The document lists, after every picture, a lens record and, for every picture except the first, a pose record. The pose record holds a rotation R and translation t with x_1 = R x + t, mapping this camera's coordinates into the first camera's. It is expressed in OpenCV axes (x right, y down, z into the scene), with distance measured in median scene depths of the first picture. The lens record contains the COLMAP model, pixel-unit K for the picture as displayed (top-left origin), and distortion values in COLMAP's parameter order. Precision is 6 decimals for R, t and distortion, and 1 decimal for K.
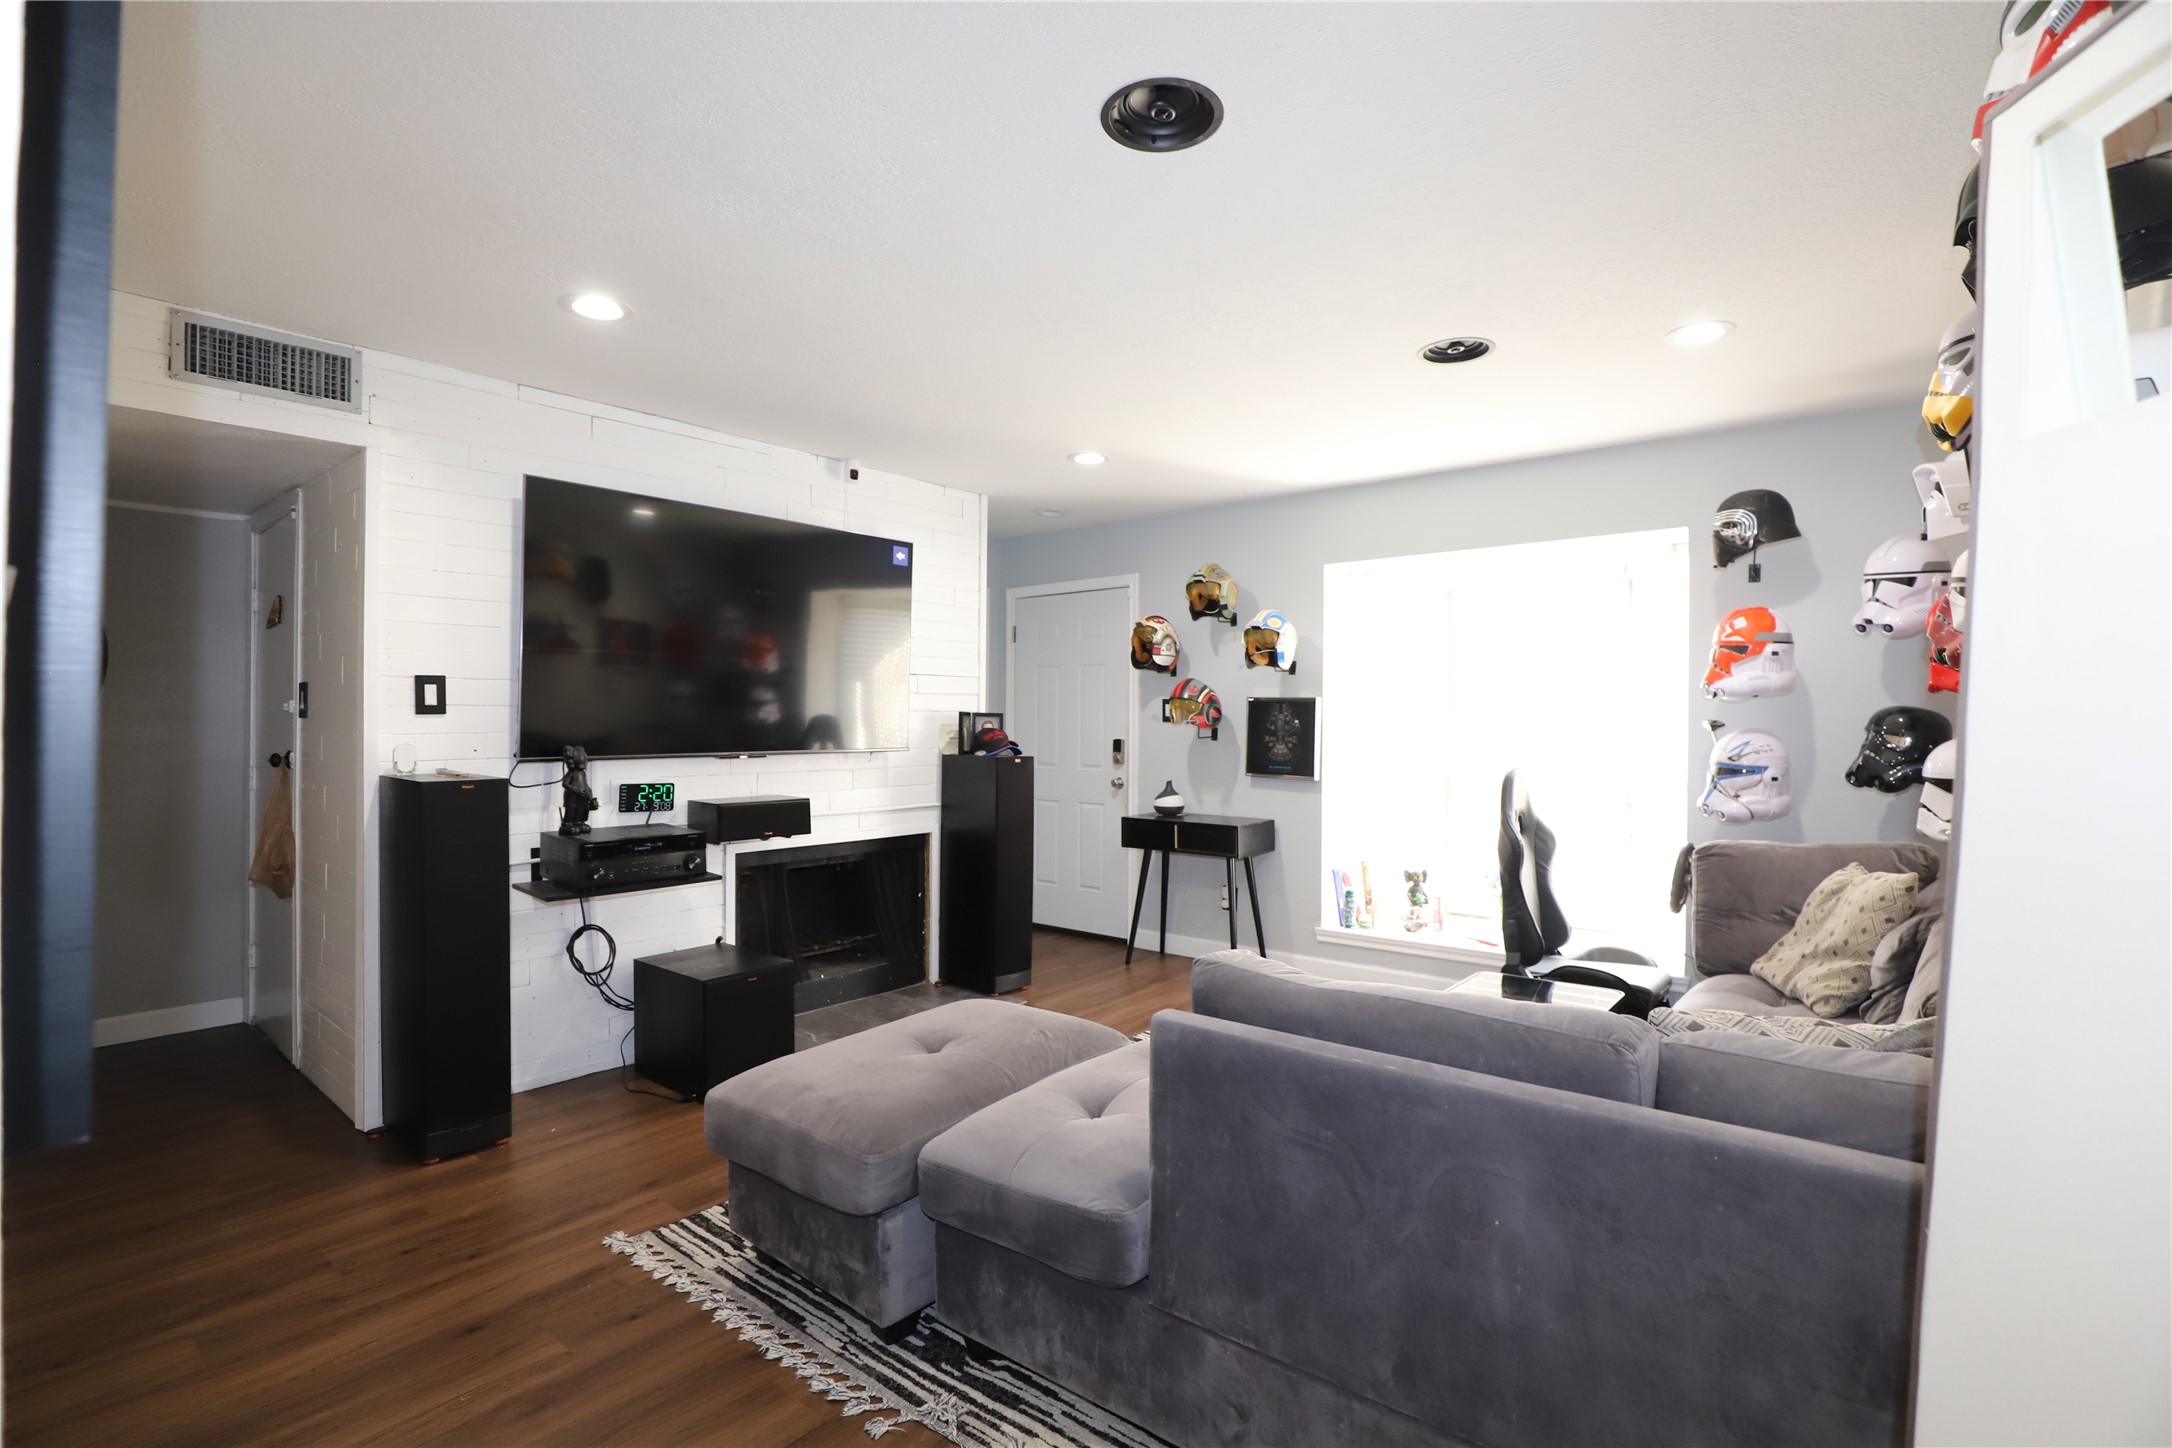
lens RADIAL K [[1000.3, 0, 1101.8], [0, 1000.3, 724.4], [0, 0, 1]] dist [-0.035404, 0.006975]
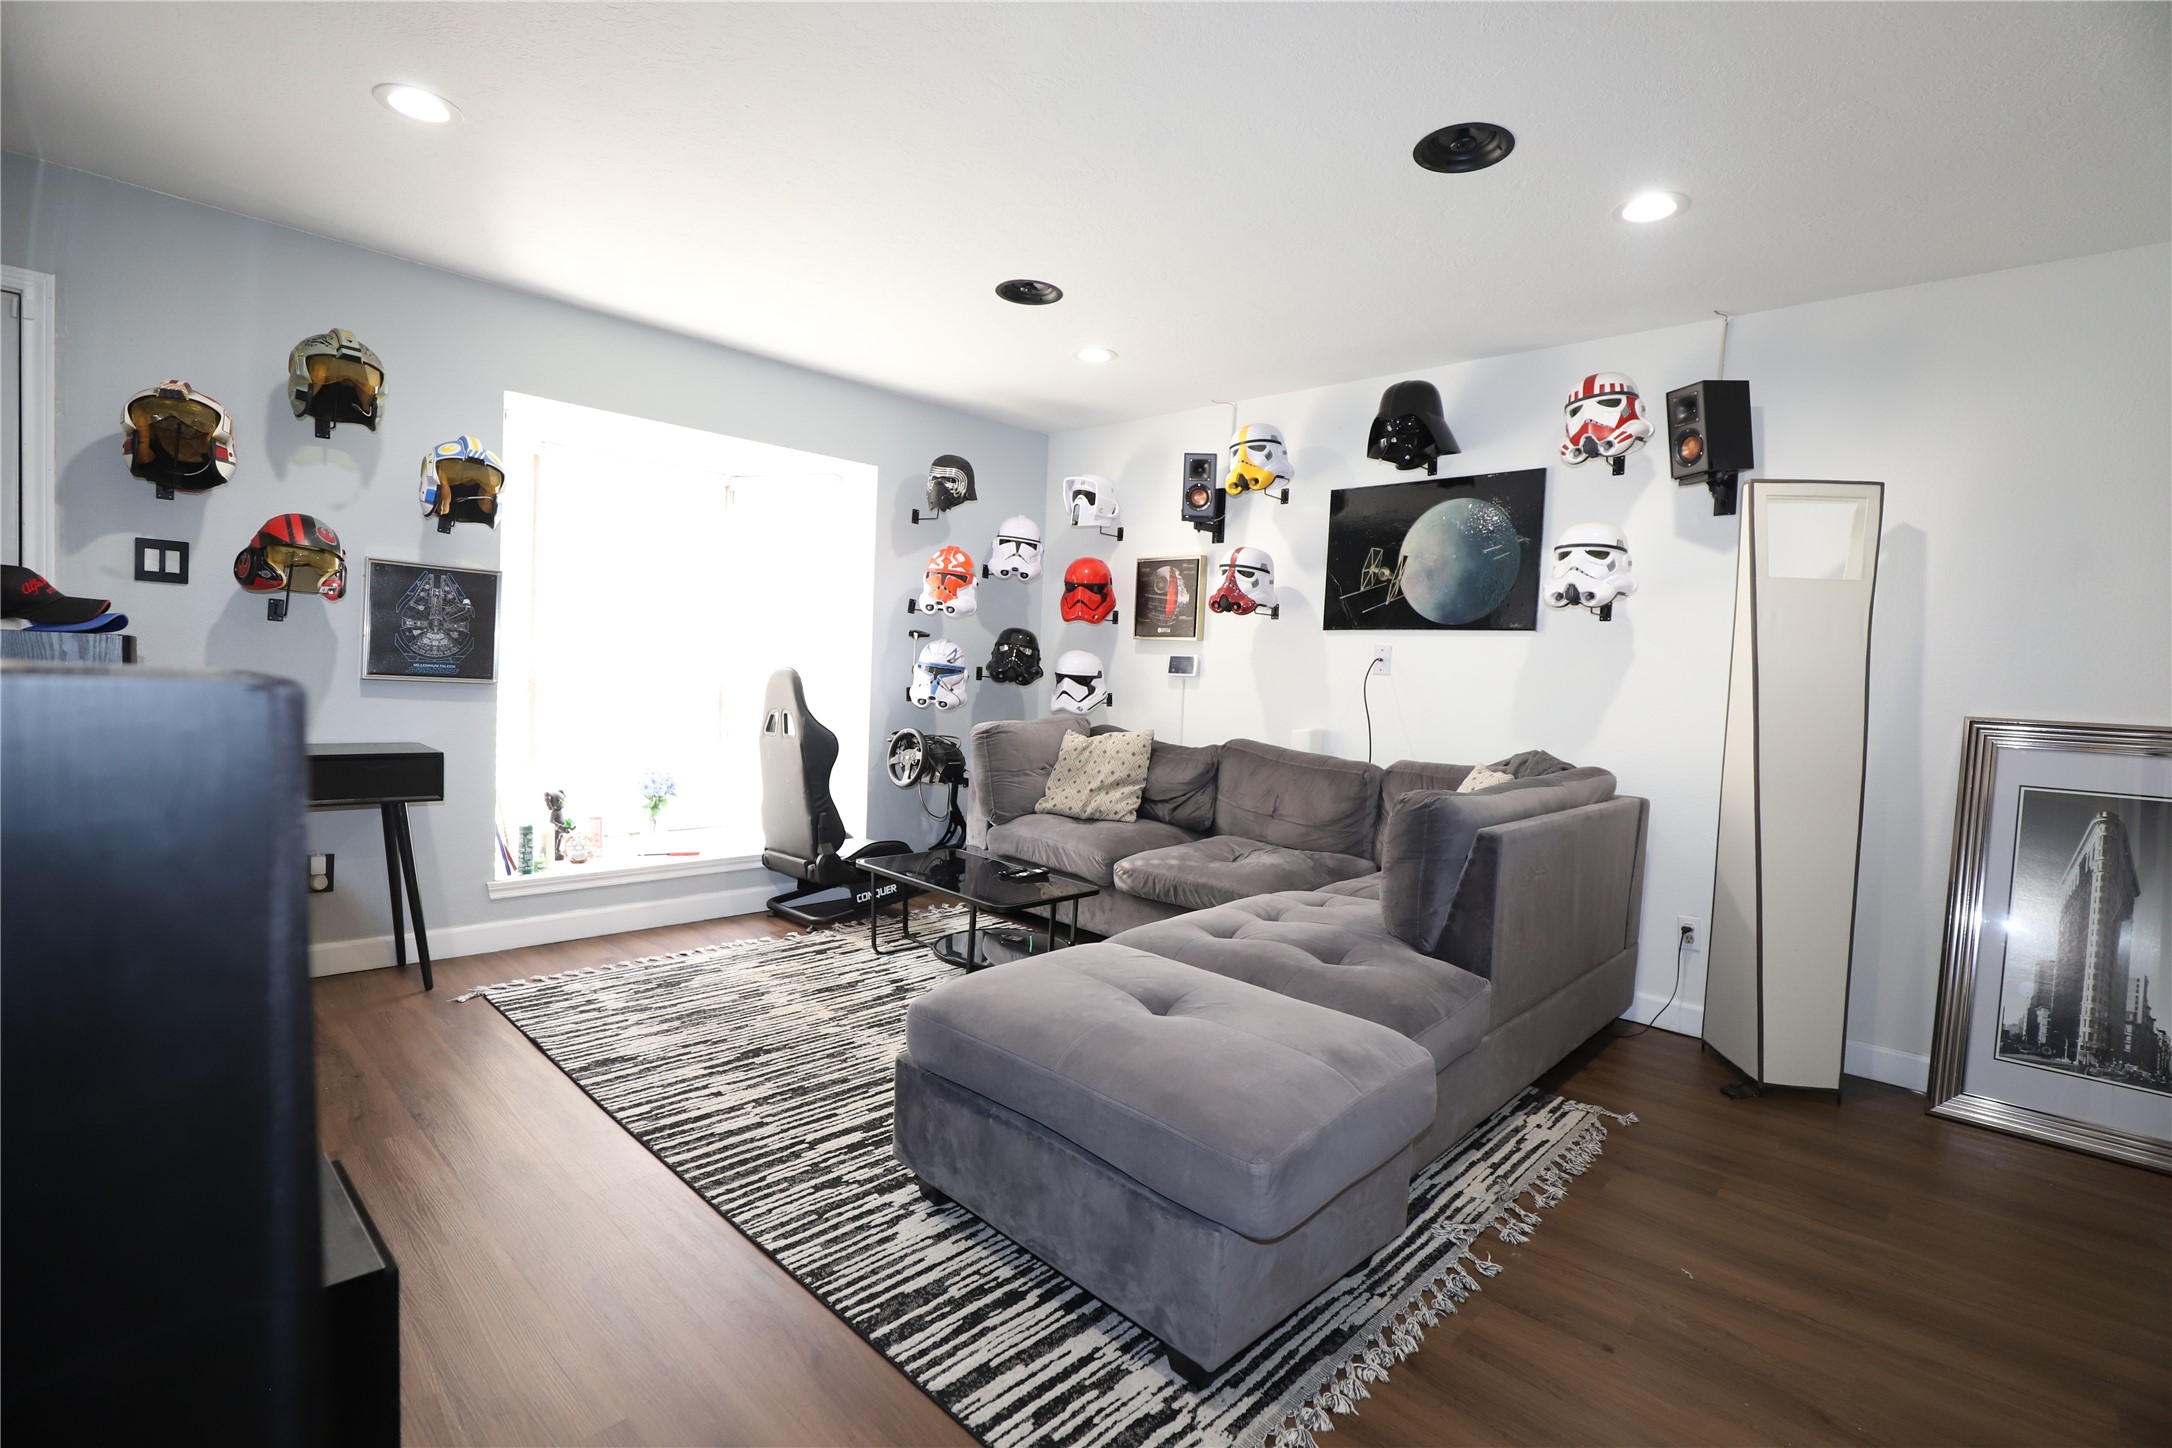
lens RADIAL K [[1000.3, 0, 1100.0], [0, 1000.3, 729.9], [0, 0, 1]] dist [-0.035404, 0.006975]
pose [[0.083127, -0.054202, 0.995064, -0.670418], [-0.042000, 0.997442, 0.057840, 0.040983], [-0.995654, -0.046601, 0.080638, 0.698394]]
